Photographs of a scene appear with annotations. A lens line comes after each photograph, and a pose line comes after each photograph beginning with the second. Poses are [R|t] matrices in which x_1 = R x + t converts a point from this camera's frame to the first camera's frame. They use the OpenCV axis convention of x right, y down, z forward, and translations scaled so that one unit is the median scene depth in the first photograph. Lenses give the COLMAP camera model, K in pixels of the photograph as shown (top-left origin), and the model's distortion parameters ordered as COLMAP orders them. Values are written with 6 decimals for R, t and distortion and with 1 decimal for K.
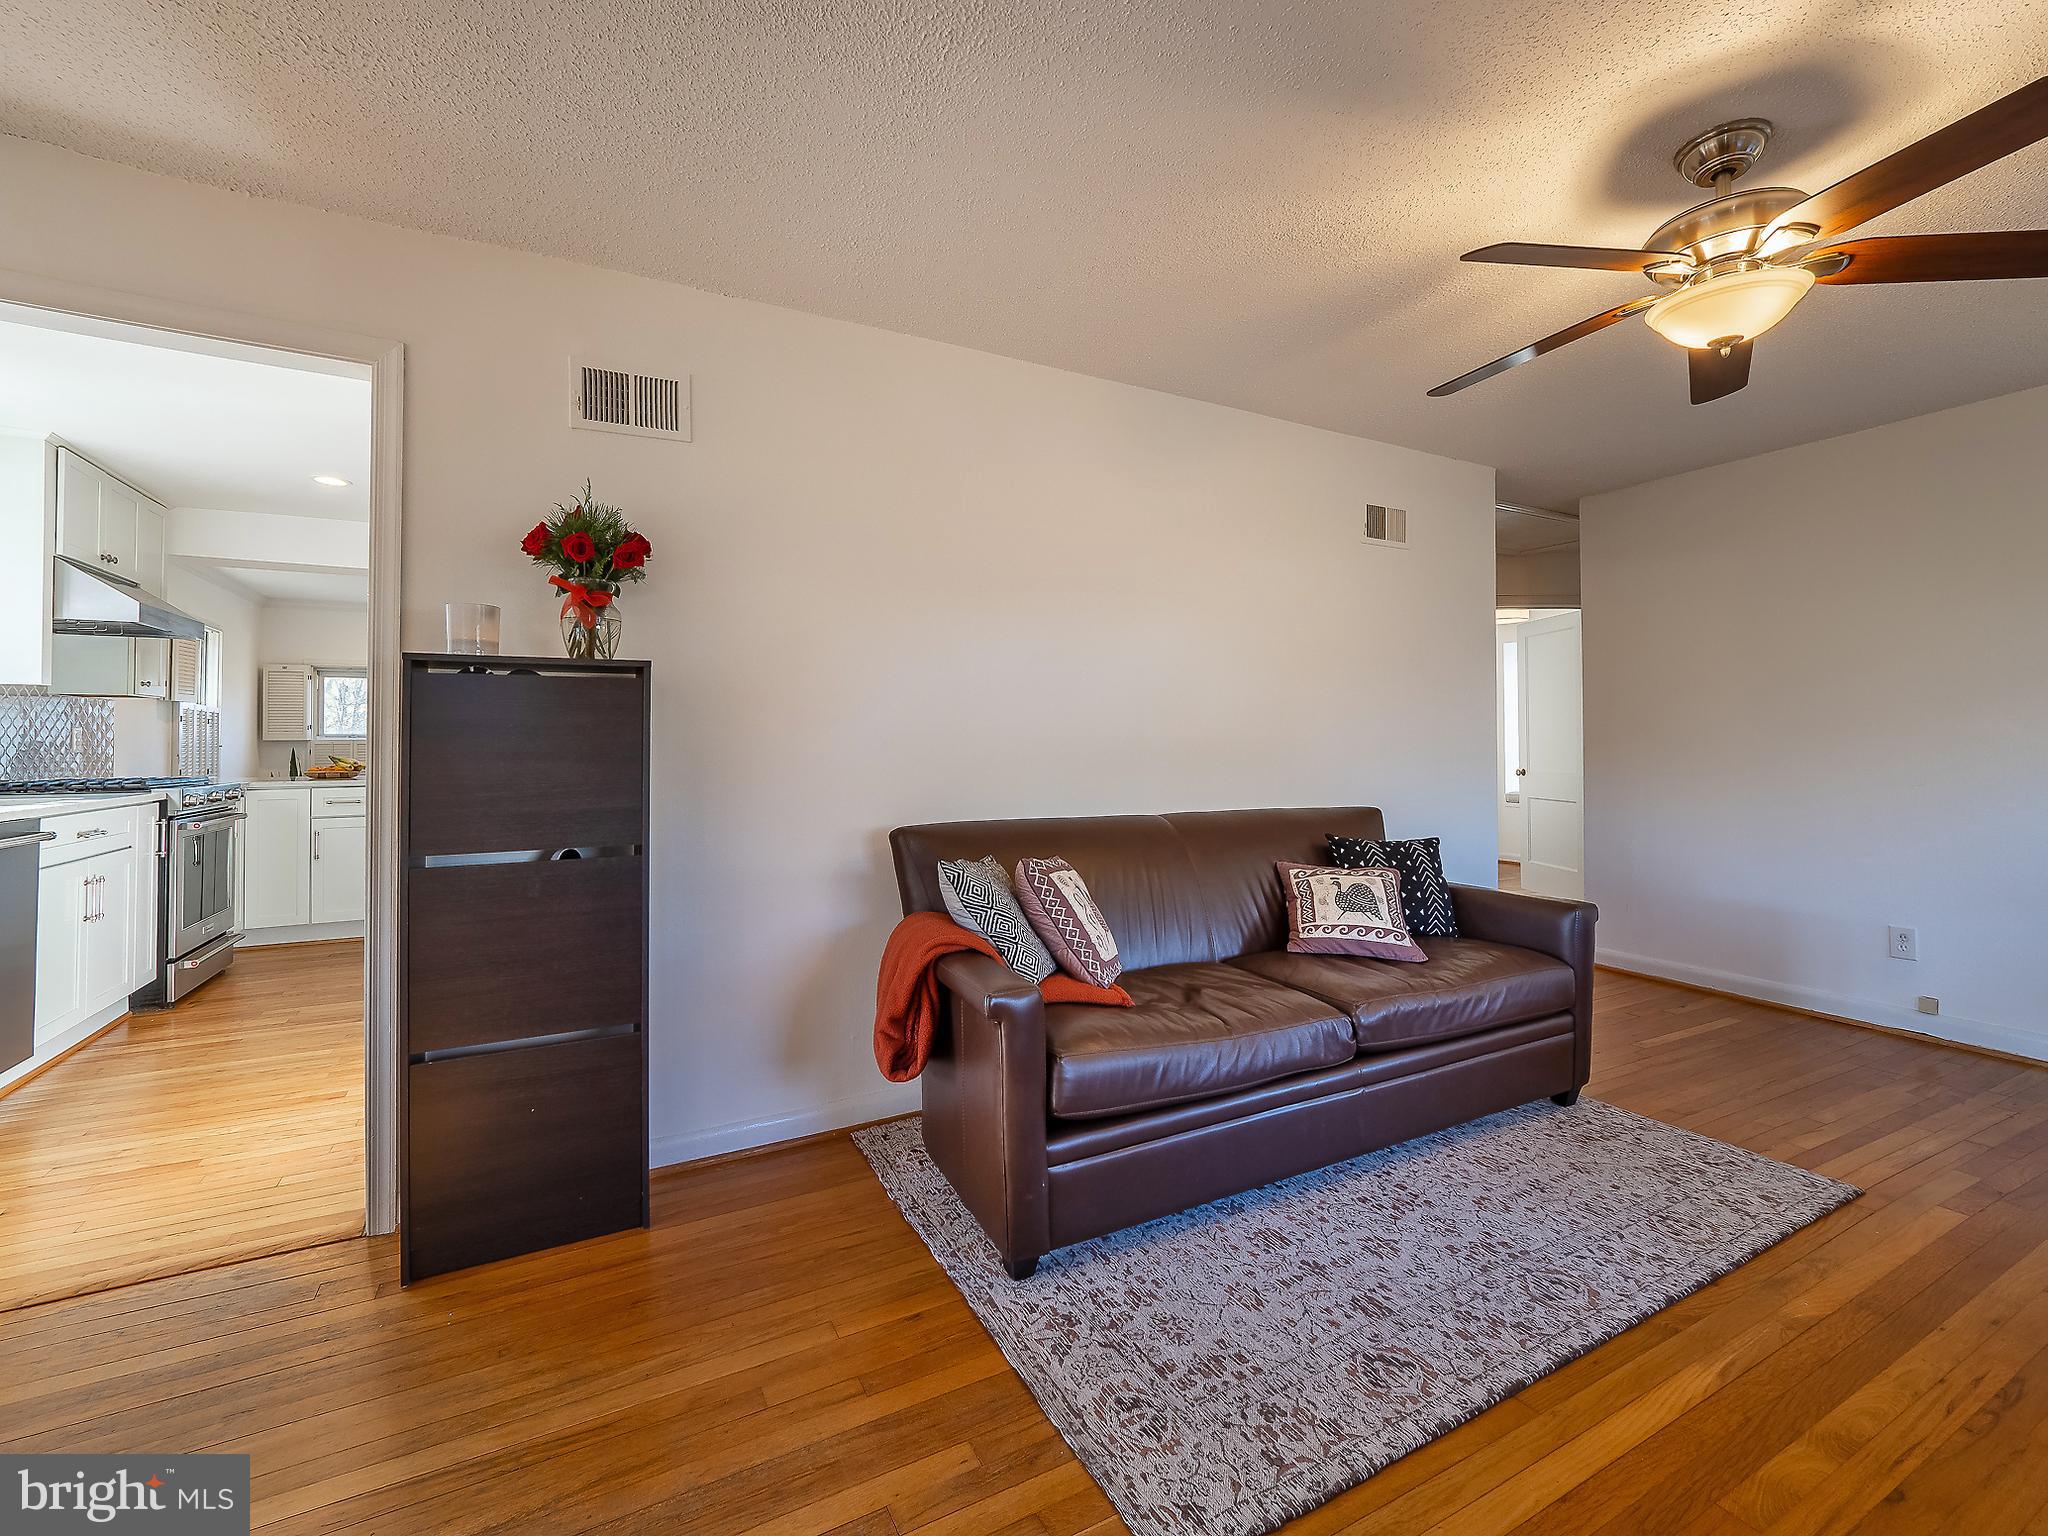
lens RADIAL K [[888.5, 0, 1022.9], [0, 888.5, 728.7], [0, 0, 1]] dist [-0.000210, -0.006840]
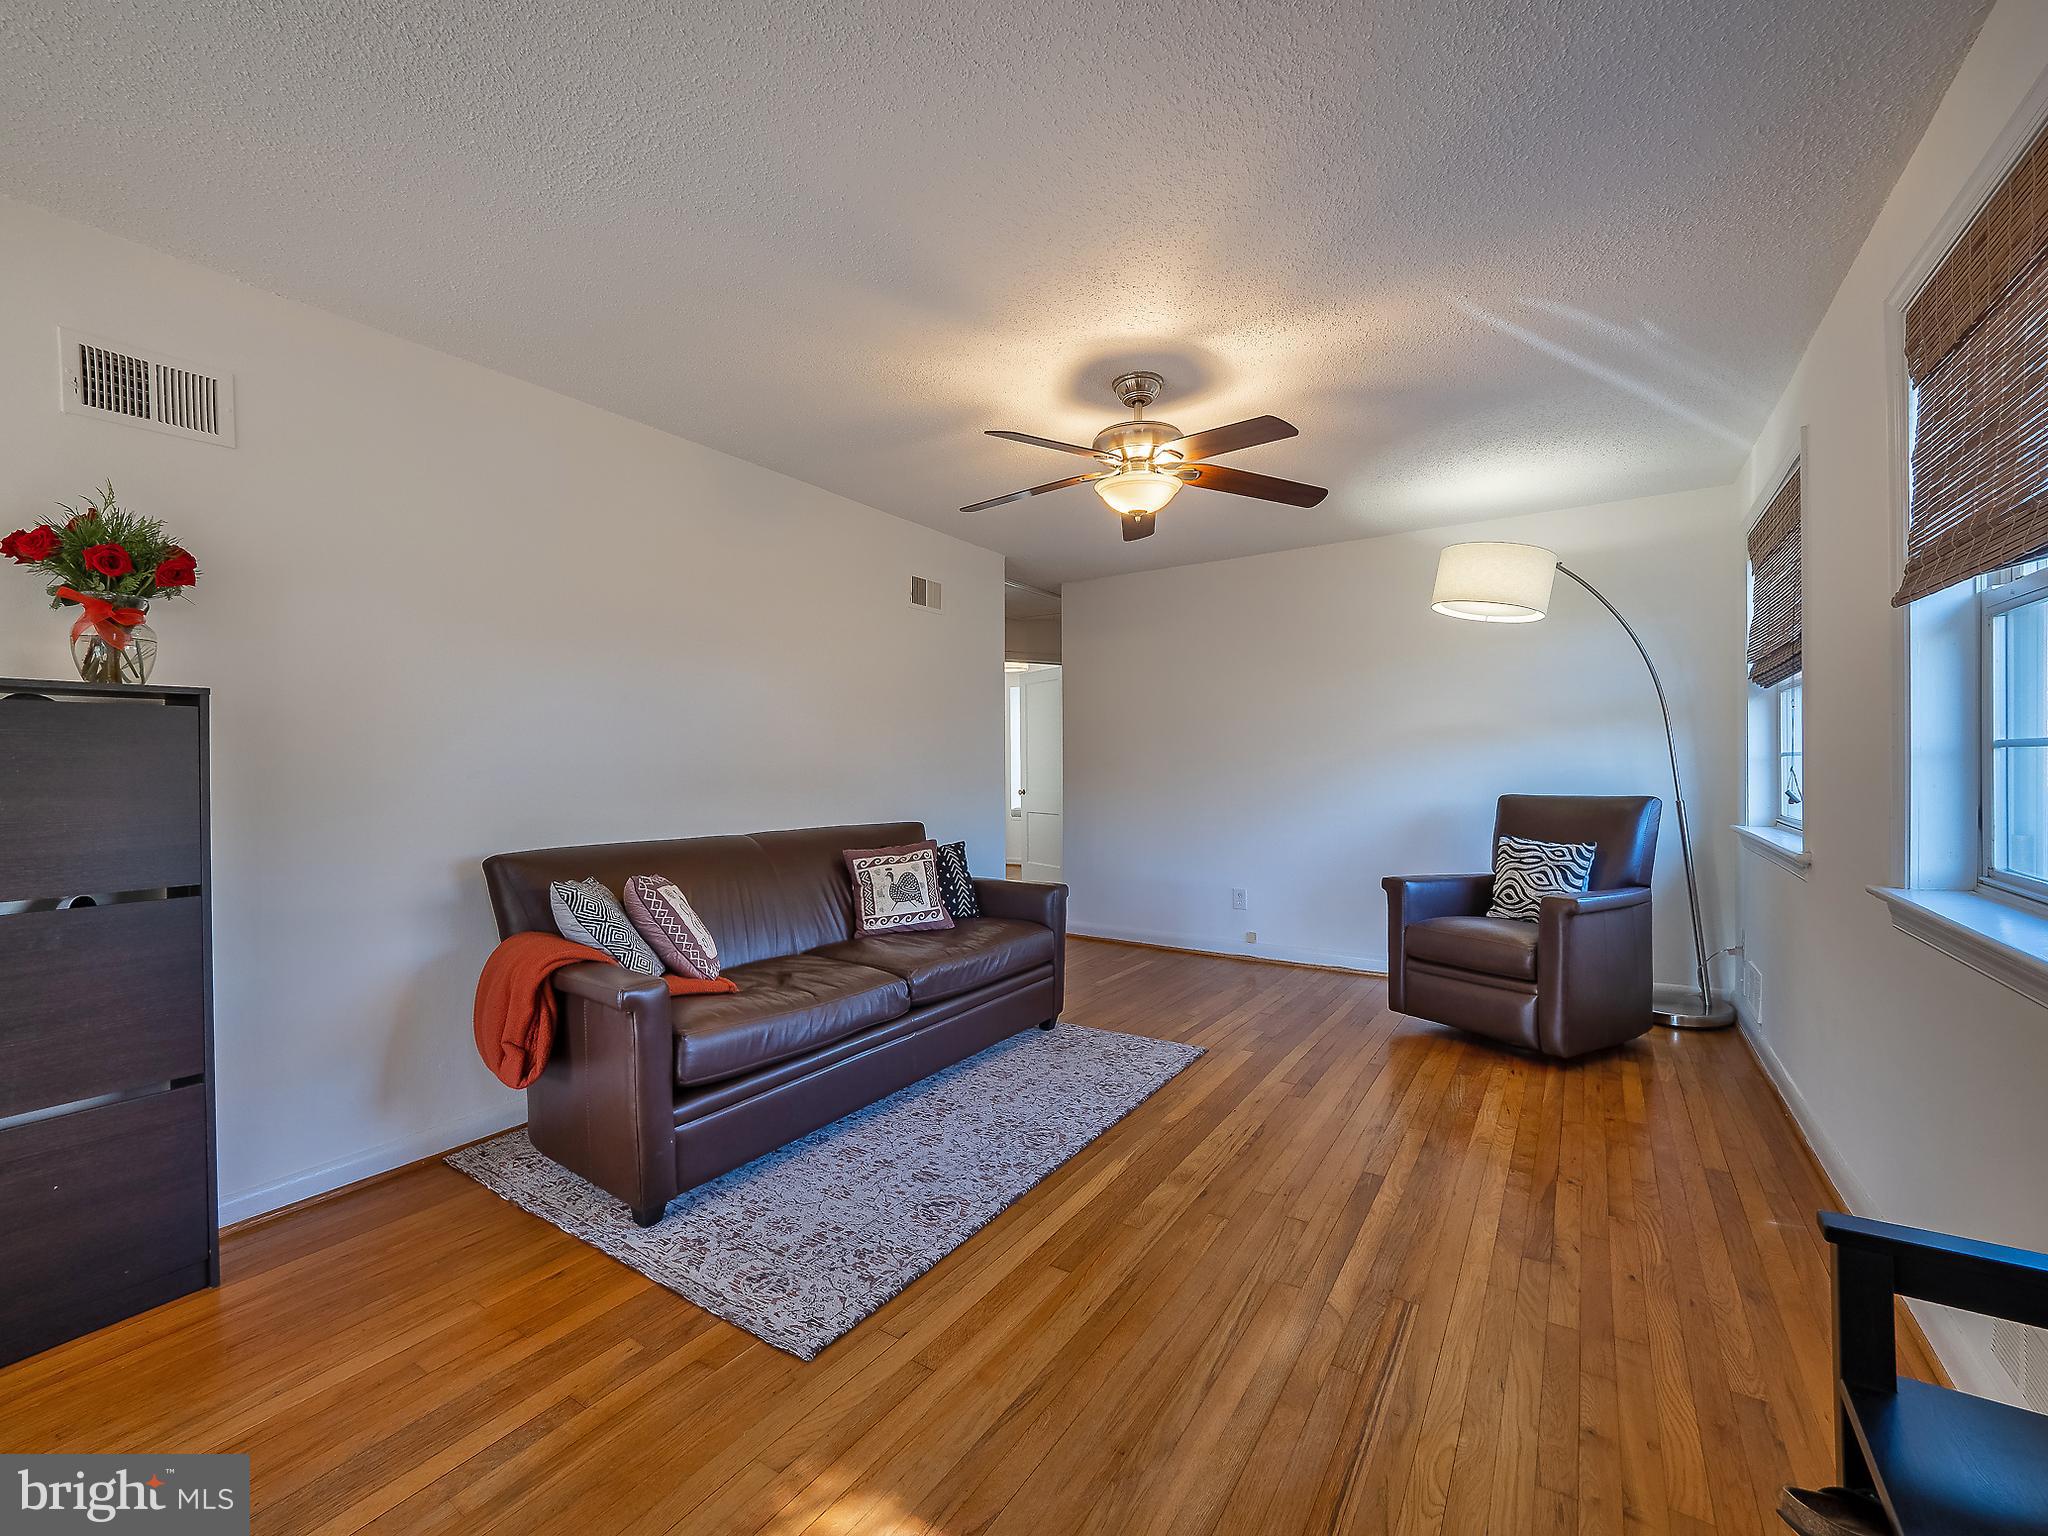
lens RADIAL K [[866.1, 0, 1017.3], [0, 866.1, 781.6], [0, 0, 1]] dist [-0.001889, 0.000218]
pose [[0.875099, -0.011258, 0.483812, -0.121072], [-0.004095, 0.999521, 0.030664, -0.010355], [-0.483926, -0.028815, 0.874634, -0.221975]]
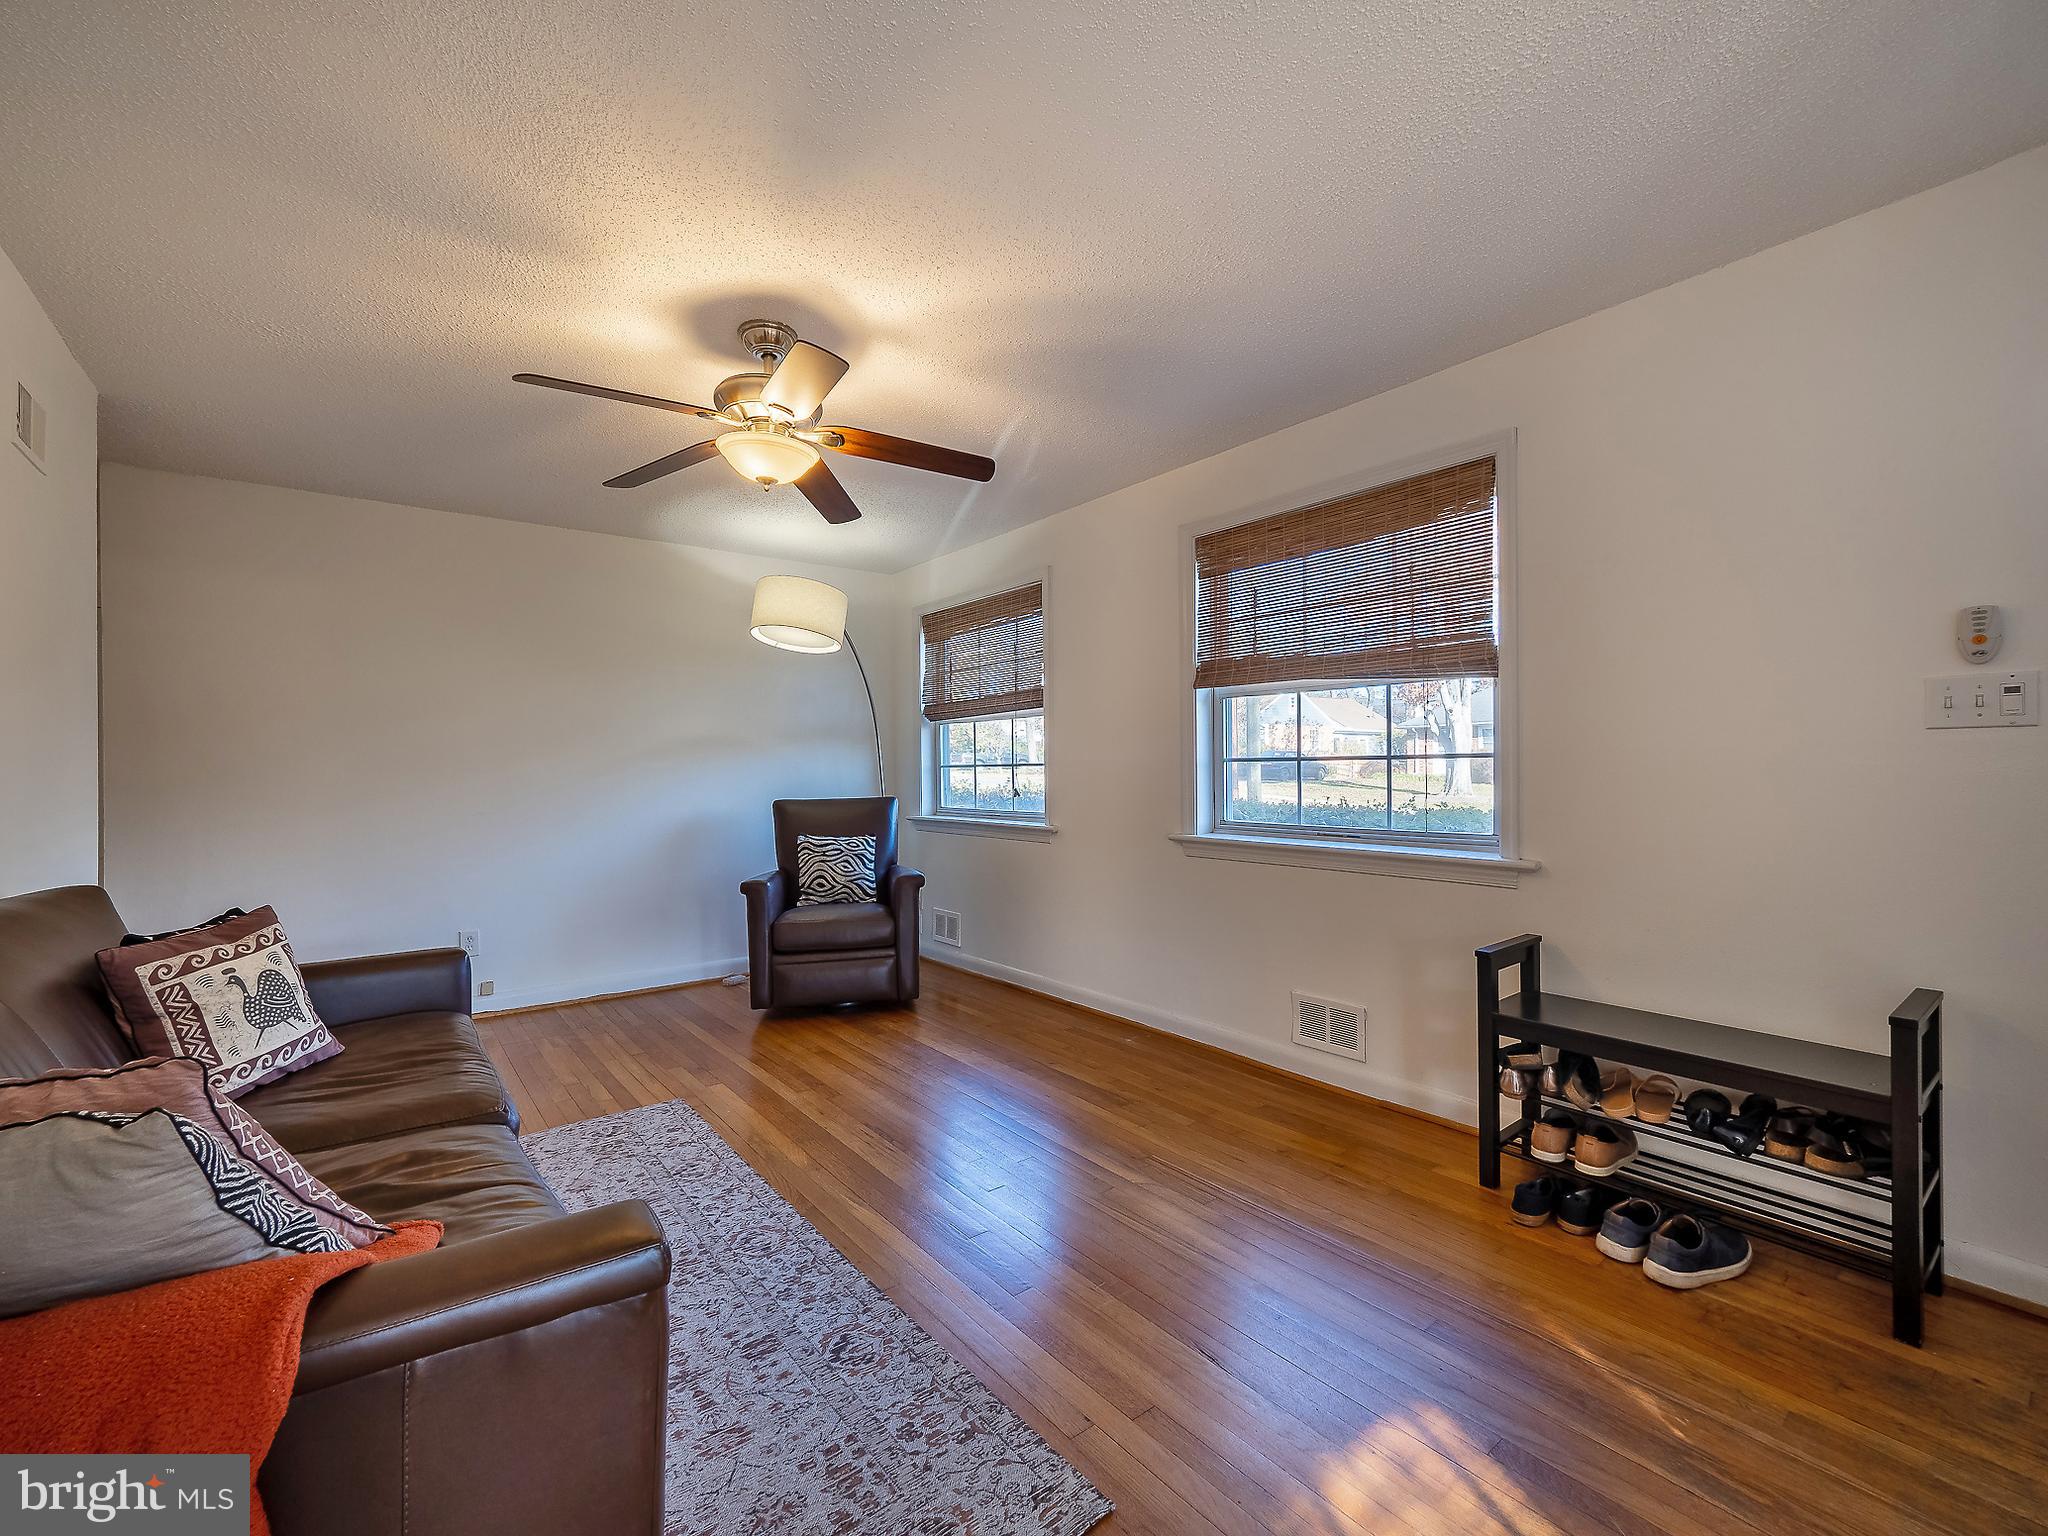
lens RADIAL K [[872.0, 0, 1022.6], [0, 872.0, 771.3], [0, 0, 1]] dist [-0.006735, -0.000638]
pose [[-0.177163, 0.003875, 0.984174, -0.562103], [-0.007566, 0.999957, -0.005300, 0.010997], [-0.984152, -0.008385, -0.177126, 0.811987]]
